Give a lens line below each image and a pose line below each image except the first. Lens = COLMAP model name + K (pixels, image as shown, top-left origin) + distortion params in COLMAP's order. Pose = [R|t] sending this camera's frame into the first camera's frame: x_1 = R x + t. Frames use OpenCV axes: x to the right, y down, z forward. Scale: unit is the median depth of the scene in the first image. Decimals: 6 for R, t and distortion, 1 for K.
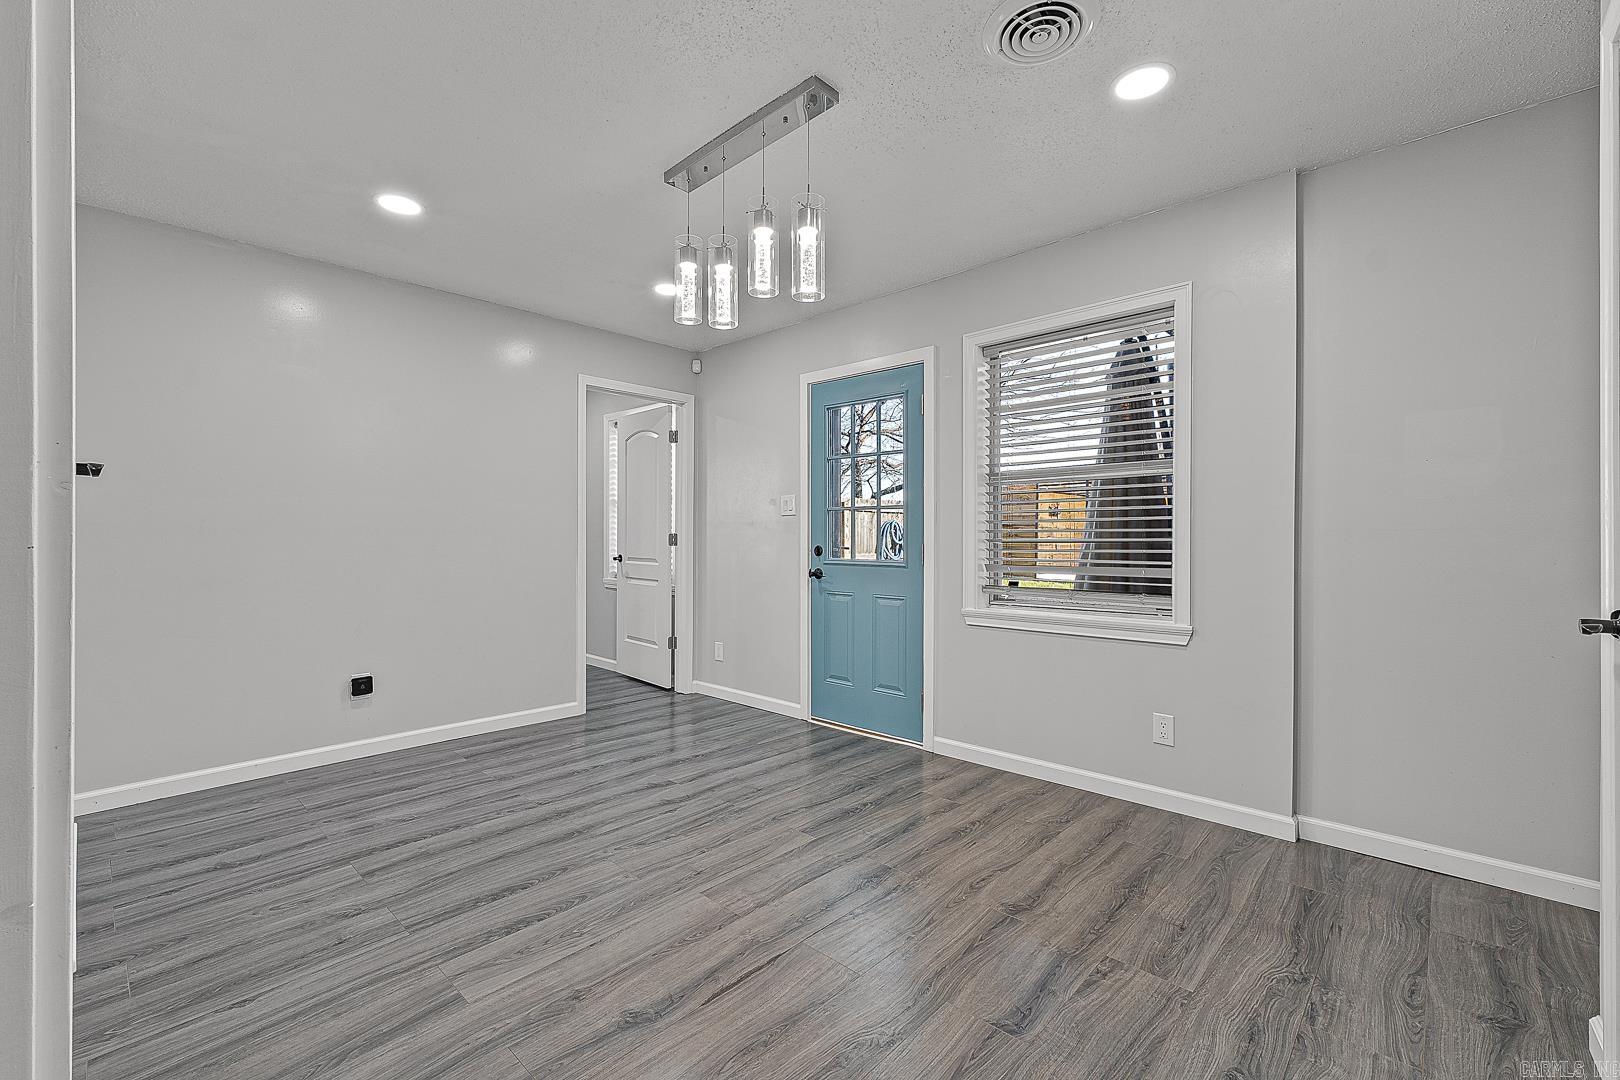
lens RADIAL K [[673.5, 0, 812.3], [0, 673.5, 533.6], [0, 0, 1]] dist [0.025548, 0.000356]
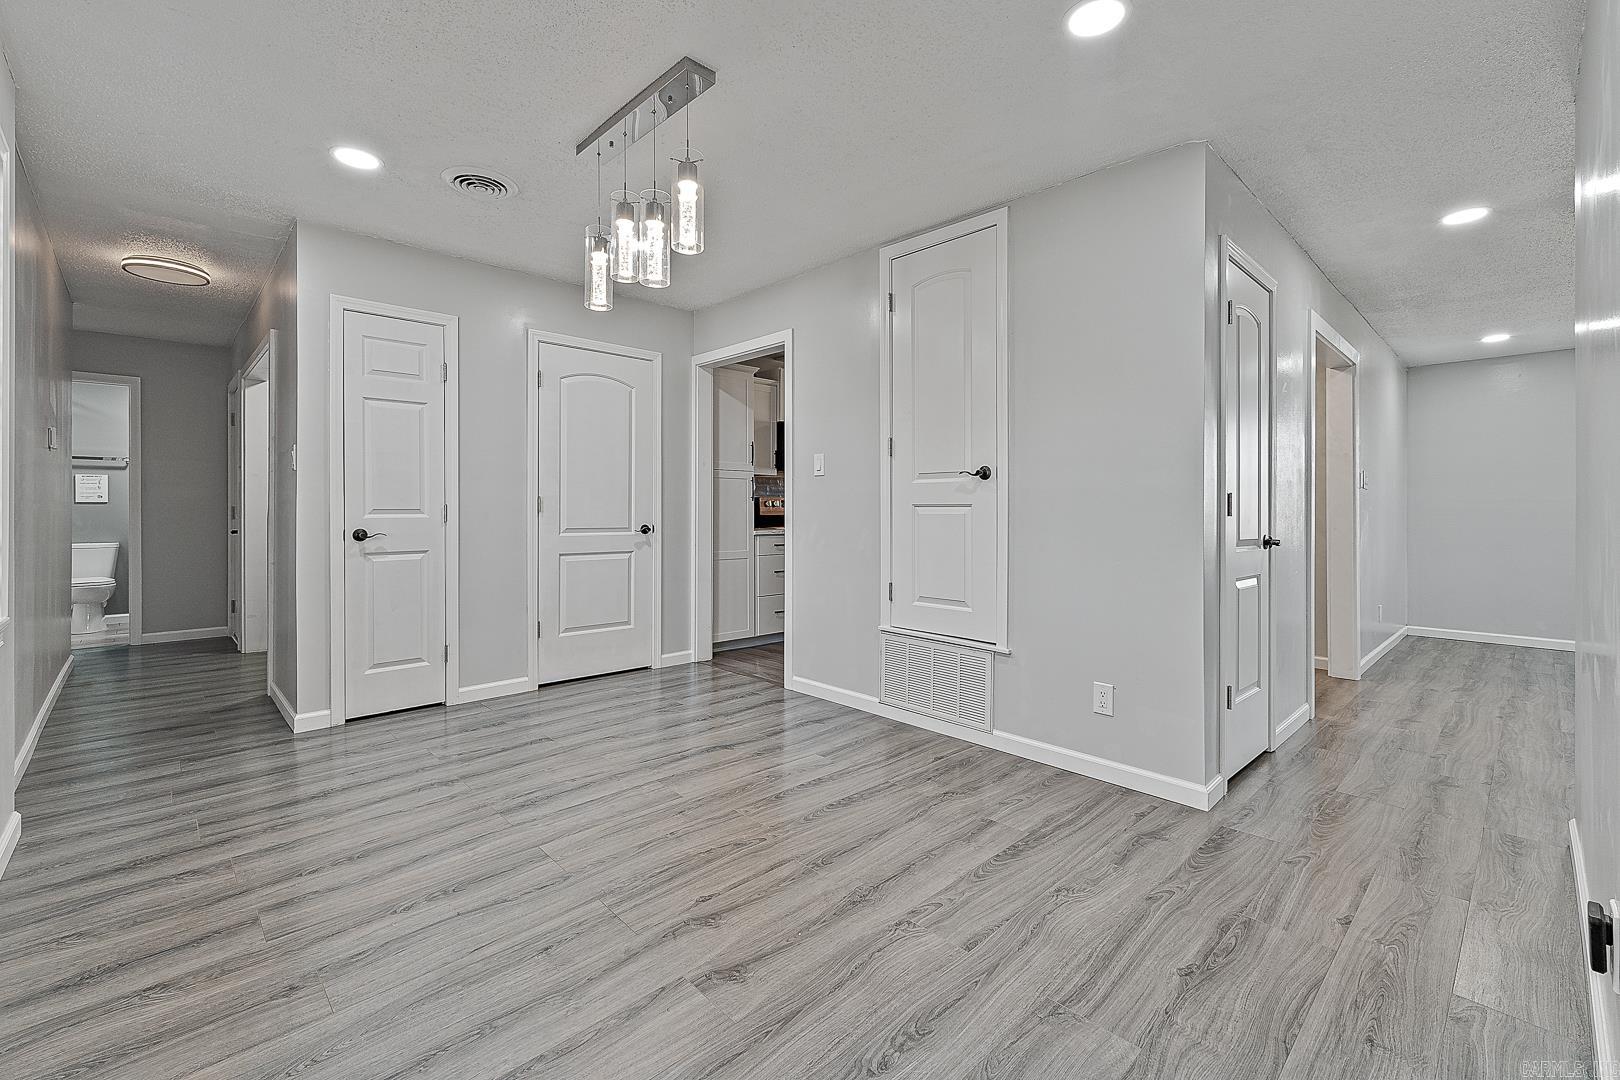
lens RADIAL K [[673.5, 0, 812.3], [0, 673.5, 533.6], [0, 0, 1]] dist [0.025548, 0.000356]
pose [[-0.997999, -0.005582, 0.062978, -0.422541], [-0.003703, 0.999545, 0.029925, 0.024157], [-0.063116, 0.029632, -0.997566, 1.961148]]
